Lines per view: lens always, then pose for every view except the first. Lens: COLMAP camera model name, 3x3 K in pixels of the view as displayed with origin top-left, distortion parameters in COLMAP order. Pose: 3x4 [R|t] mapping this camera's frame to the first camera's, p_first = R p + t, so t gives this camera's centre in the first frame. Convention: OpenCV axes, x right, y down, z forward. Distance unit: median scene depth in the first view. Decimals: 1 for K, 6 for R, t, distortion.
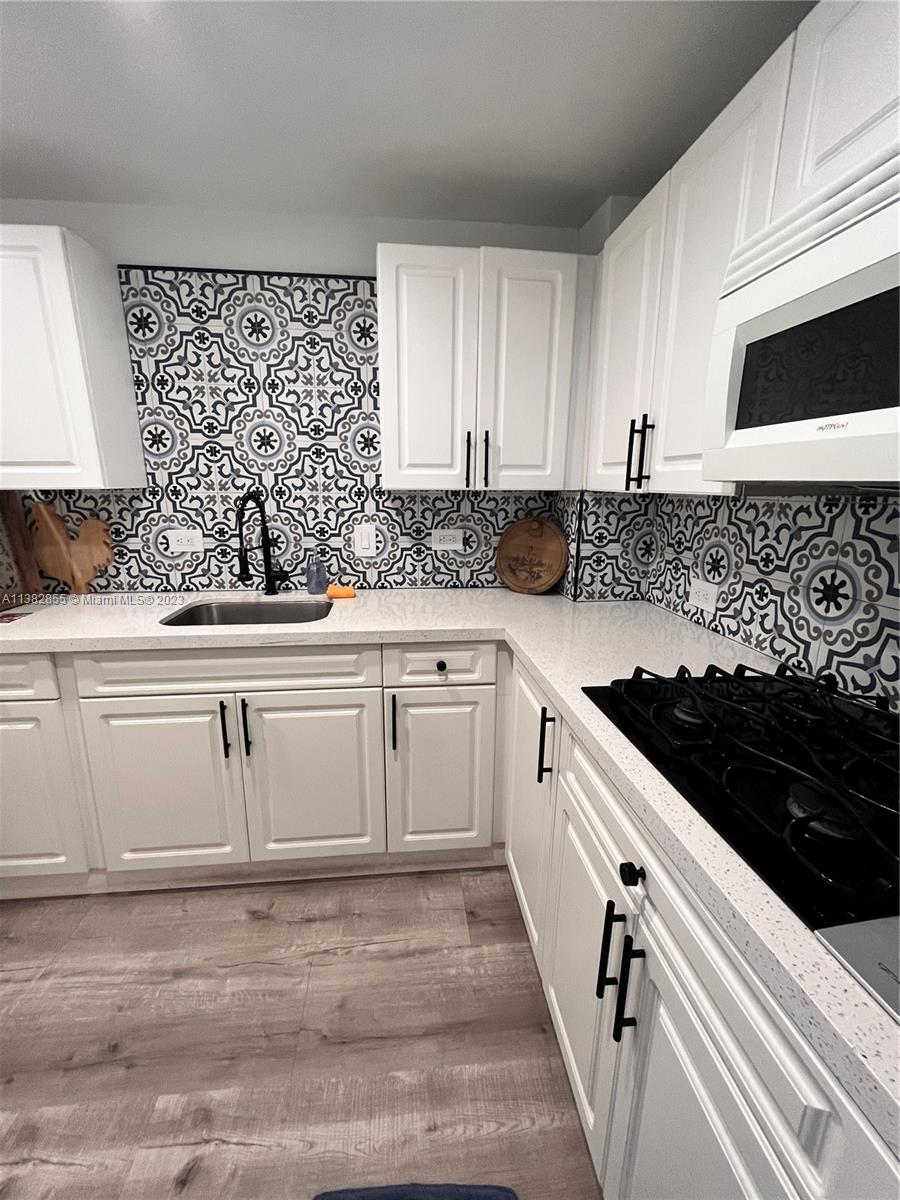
lens RADIAL K [[483.9, 0, 444.5], [0, 483.9, 599.4], [0, 0, 1]] dist [-0.002851, -0.000472]
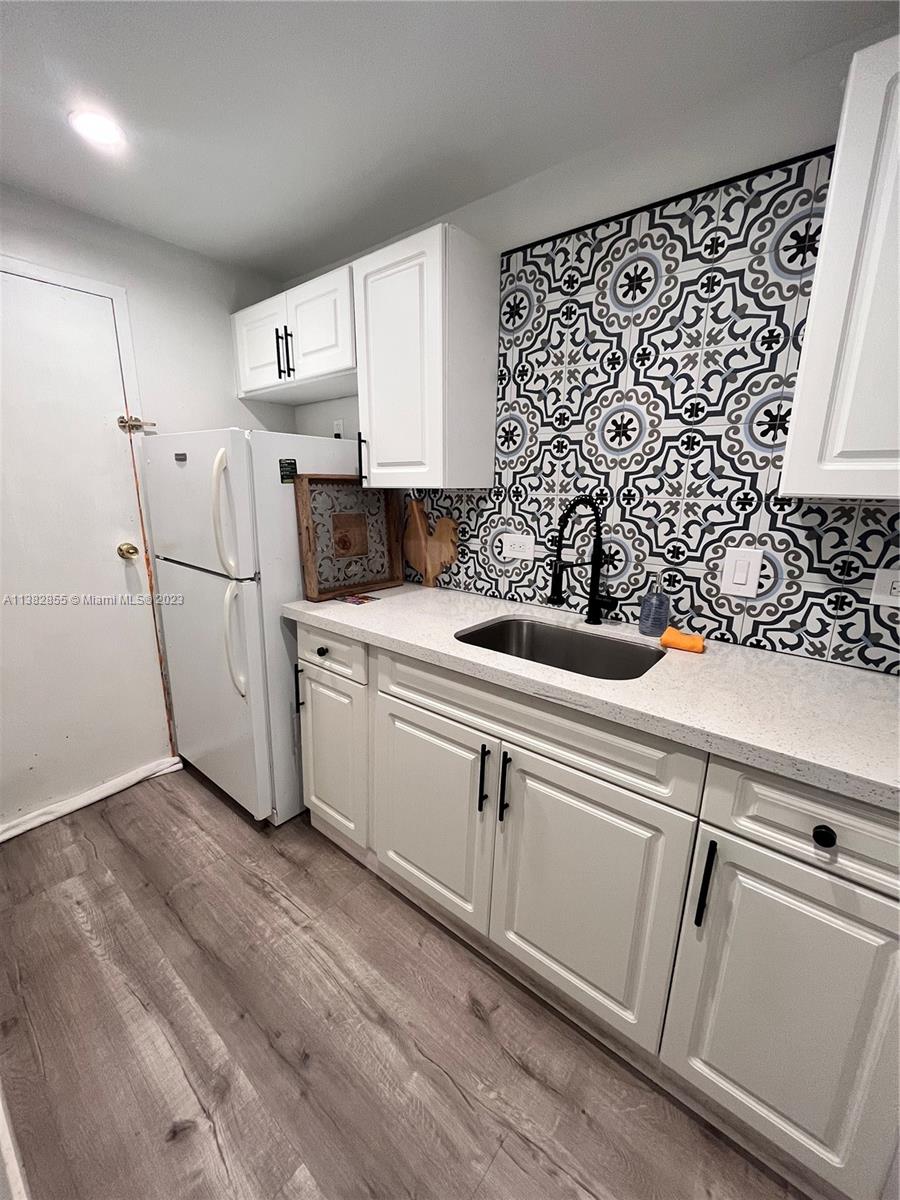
lens RADIAL K [[483.9, 0, 444.5], [0, 483.9, 599.4], [0, 0, 1]] dist [-0.002851, -0.000472]
pose [[0.699899, 0.172610, -0.693071, 0.020111], [-0.176511, 0.982061, 0.066333, -0.064951], [0.692087, 0.075908, 0.717811, 0.279349]]
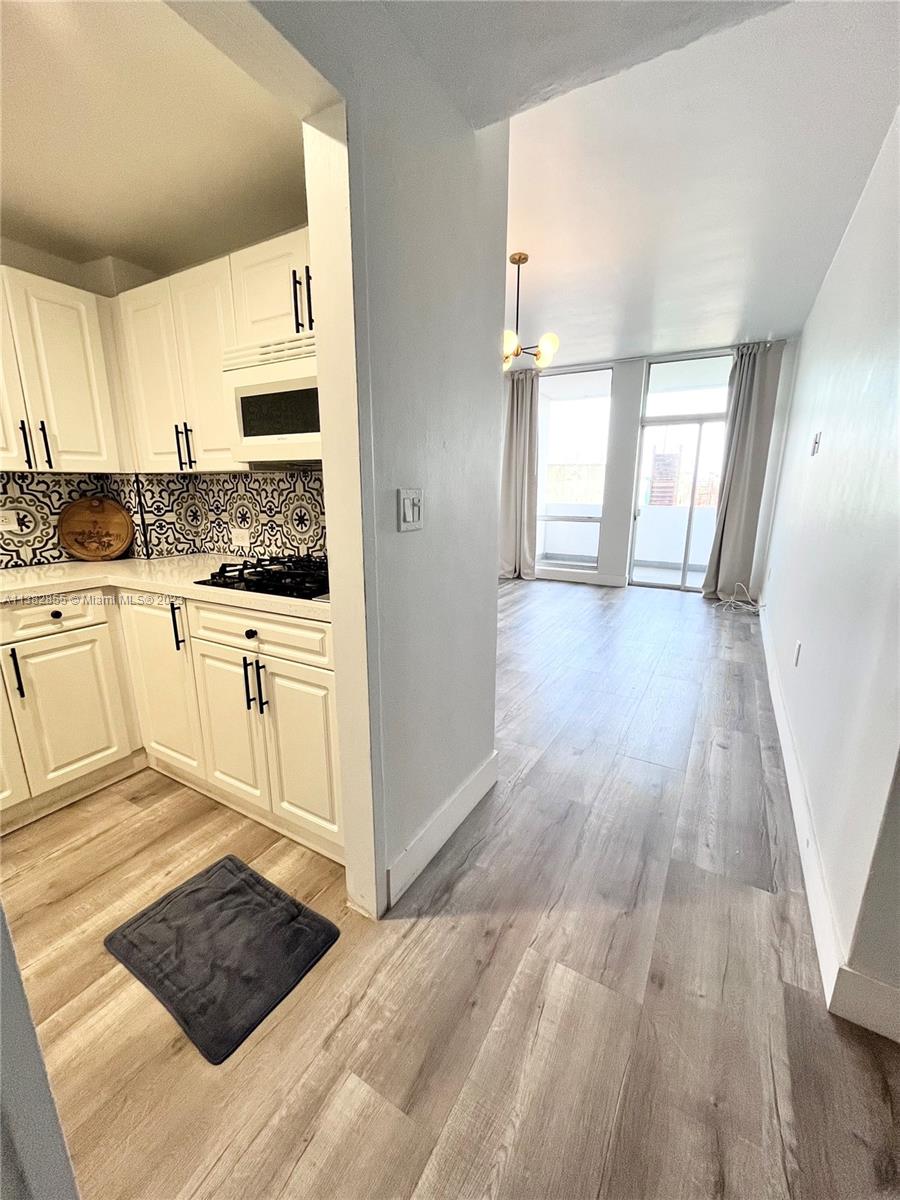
lens RADIAL K [[483.9, 0, 444.5], [0, 483.9, 599.4], [0, 0, 1]] dist [-0.002851, -0.000472]
pose [[0.585126, -0.191685, 0.787962, -0.330073], [0.192529, 0.976717, 0.094634, 0.149114], [-0.787756, 0.096333, 0.608408, -0.435066]]
